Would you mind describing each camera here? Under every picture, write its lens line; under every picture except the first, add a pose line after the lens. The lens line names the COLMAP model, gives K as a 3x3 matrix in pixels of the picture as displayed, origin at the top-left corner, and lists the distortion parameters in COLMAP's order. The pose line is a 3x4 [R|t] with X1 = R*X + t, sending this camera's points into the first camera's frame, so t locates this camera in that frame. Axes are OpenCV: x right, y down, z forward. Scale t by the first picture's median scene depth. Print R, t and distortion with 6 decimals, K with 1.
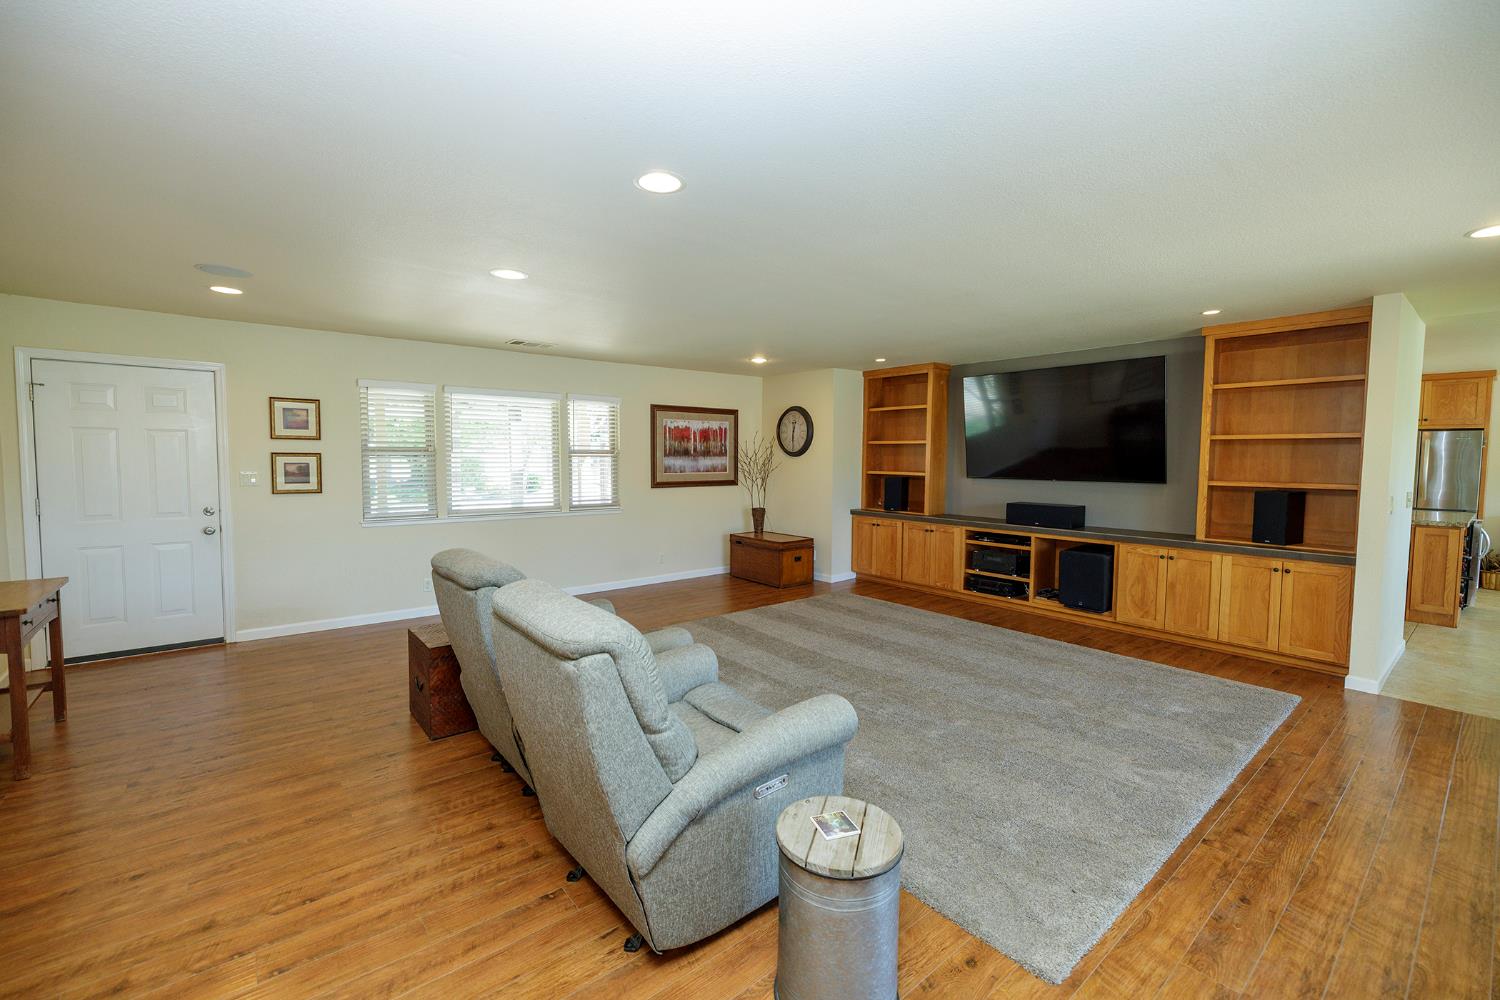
lens RADIAL K [[627.2, 0, 742.6], [0, 627.2, 492.2], [0, 0, 1]] dist [-0.000825, 0.000113]
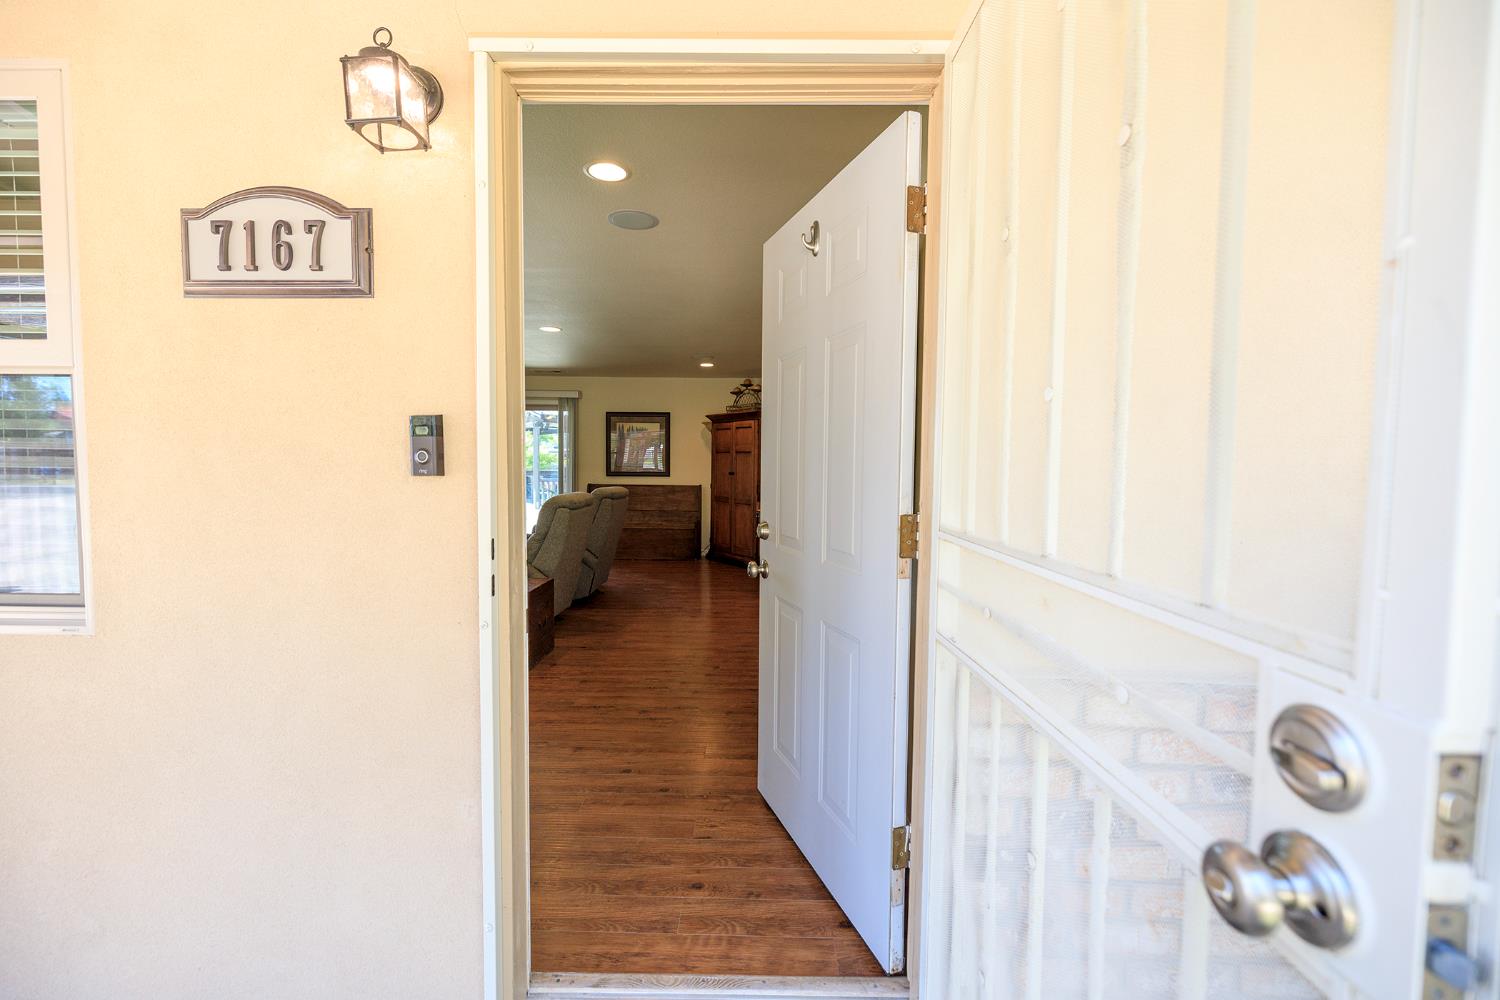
lens RADIAL K [[627.2, 0, 742.6], [0, 627.2, 492.2], [0, 0, 1]] dist [-0.000825, 0.000113]
pose [[-0.760617, -0.043711, 0.647728, -0.916658], [0.019245, 0.995774, 0.089797, -0.024645], [-0.648916, 0.080767, -0.756561, 0.956626]]
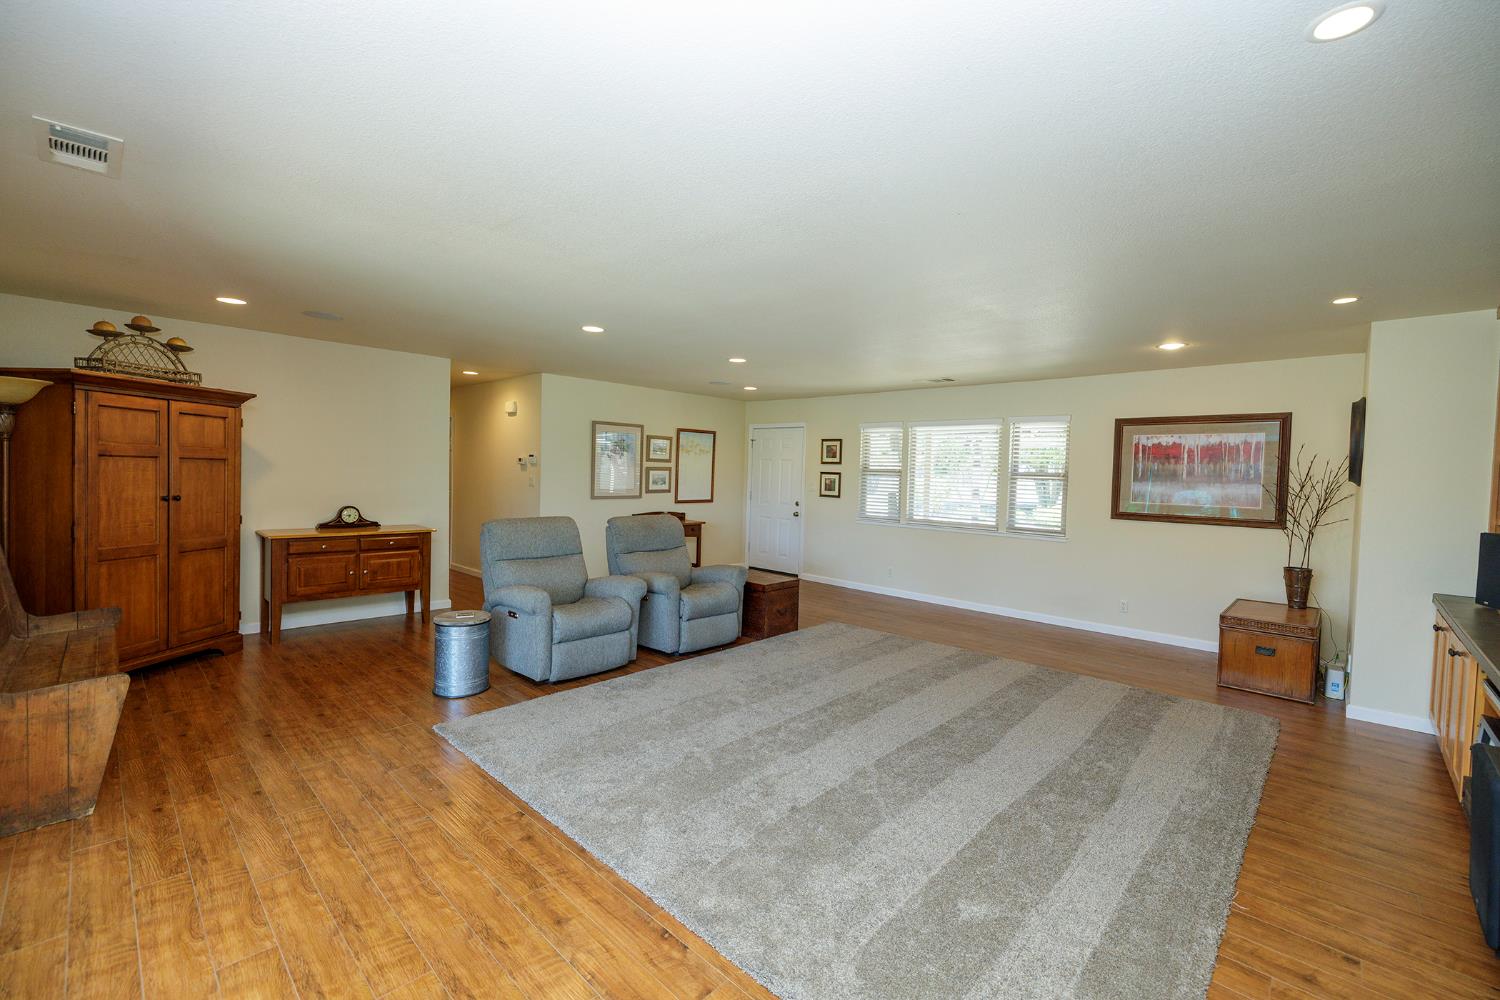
lens RADIAL K [[627.2, 0, 742.6], [0, 627.2, 492.2], [0, 0, 1]] dist [-0.000825, 0.000113]
pose [[0.122347, 0.028569, -0.992076, 0.778305], [-0.084910, 0.996222, 0.018217, -0.018776], [0.988849, 0.082008, 0.124311, 0.507182]]
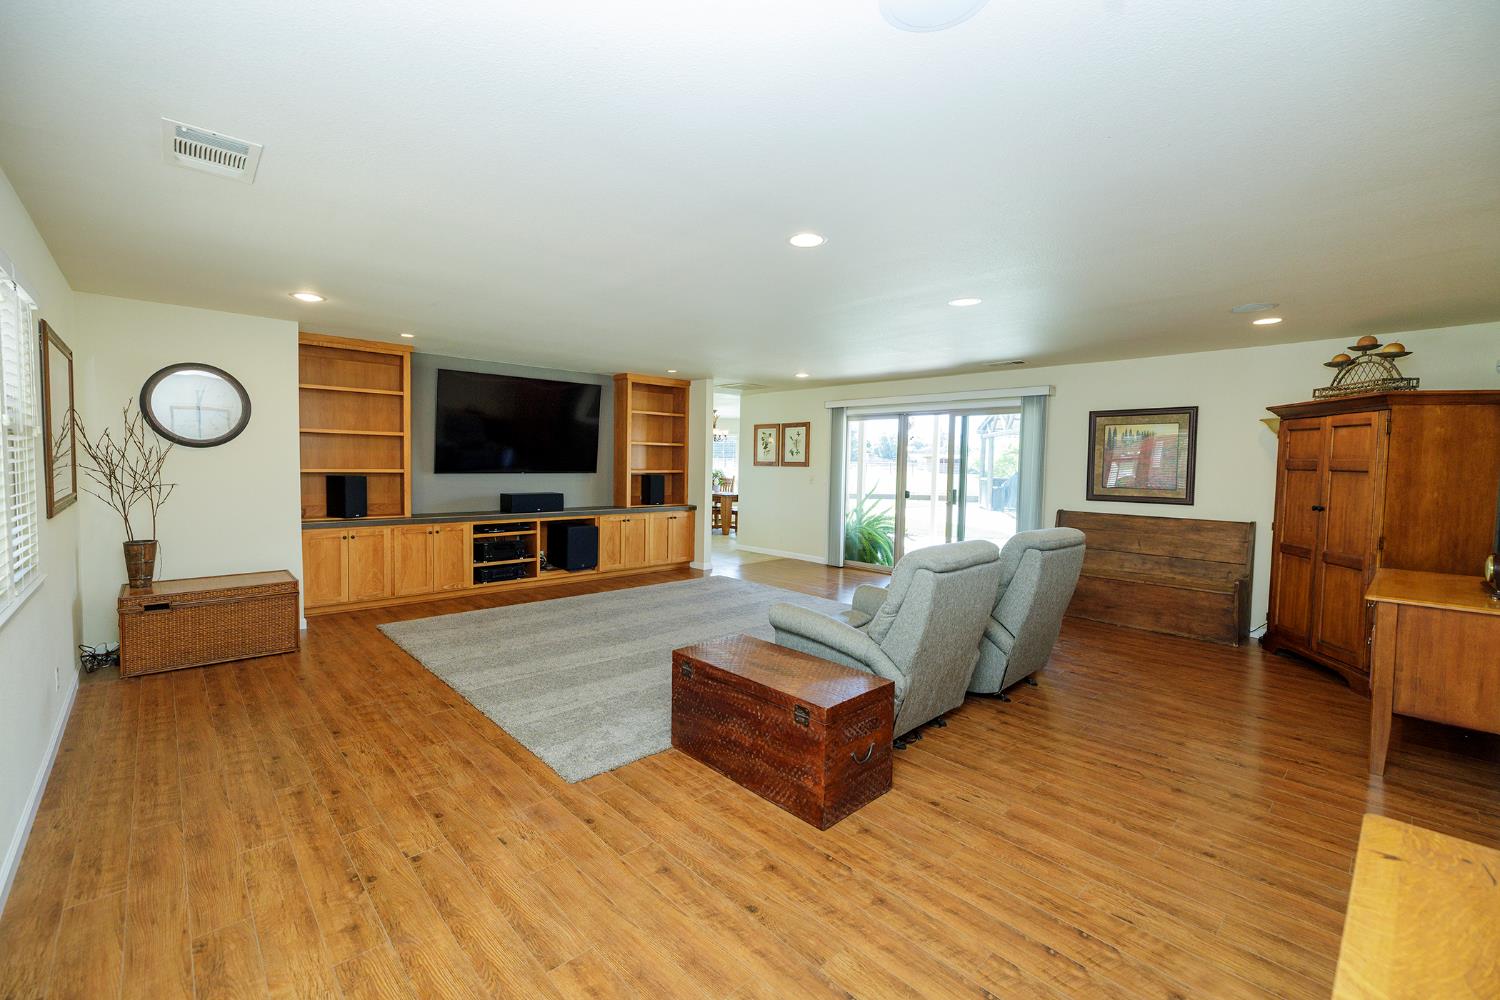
lens RADIAL K [[627.2, 0, 742.6], [0, 627.2, 492.2], [0, 0, 1]] dist [-0.000825, 0.000113]
pose [[-0.065771, -0.056168, 0.996253, -0.730601], [0.040991, 0.997420, 0.058940, -0.036761], [-0.996992, 0.044714, -0.063299, 0.688821]]
